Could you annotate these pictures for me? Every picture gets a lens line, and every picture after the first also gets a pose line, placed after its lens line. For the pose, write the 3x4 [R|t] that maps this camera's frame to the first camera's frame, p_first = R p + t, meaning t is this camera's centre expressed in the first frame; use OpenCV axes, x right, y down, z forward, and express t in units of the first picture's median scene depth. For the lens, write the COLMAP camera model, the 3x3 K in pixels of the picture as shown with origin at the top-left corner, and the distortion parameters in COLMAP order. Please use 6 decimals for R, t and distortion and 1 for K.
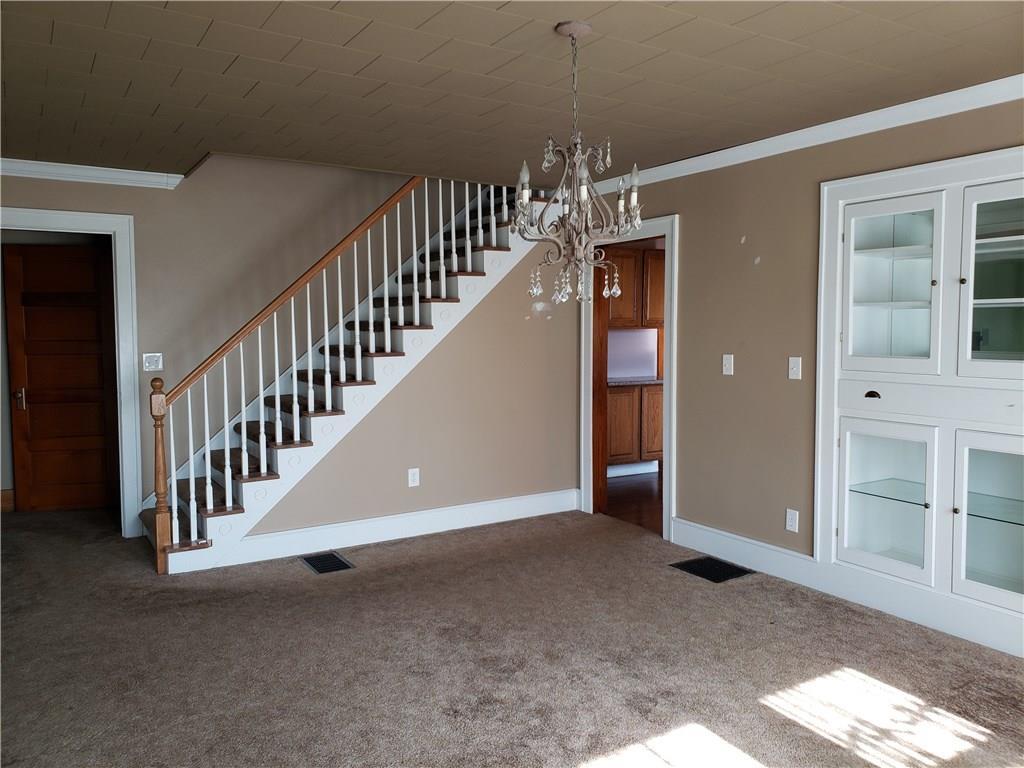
lens RADIAL K [[801.2, 0, 513.0], [0, 801.2, 365.4], [0, 0, 1]] dist [-0.007360, -0.003857]
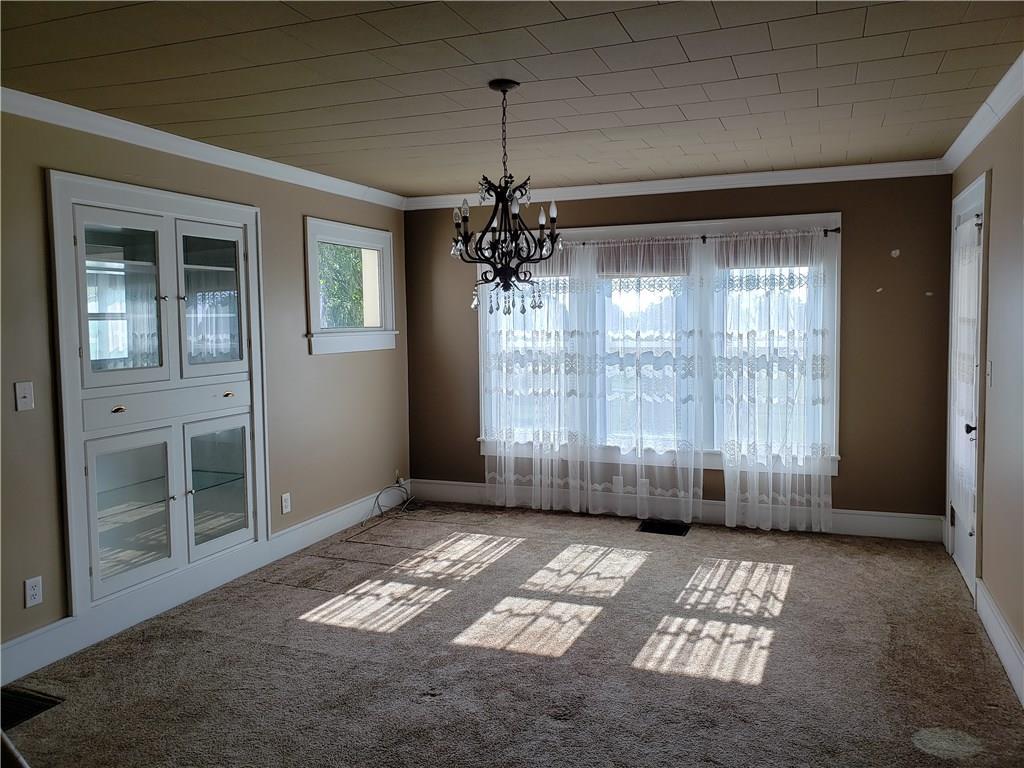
lens RADIAL K [[801.2, 0, 513.0], [0, 801.2, 365.4], [0, 0, 1]] dist [-0.007360, -0.003857]
pose [[-0.604428, -0.031581, 0.796034, -0.667554], [0.063954, 0.994066, 0.087998, -0.077662], [-0.794089, 0.104098, -0.598821, 1.311737]]
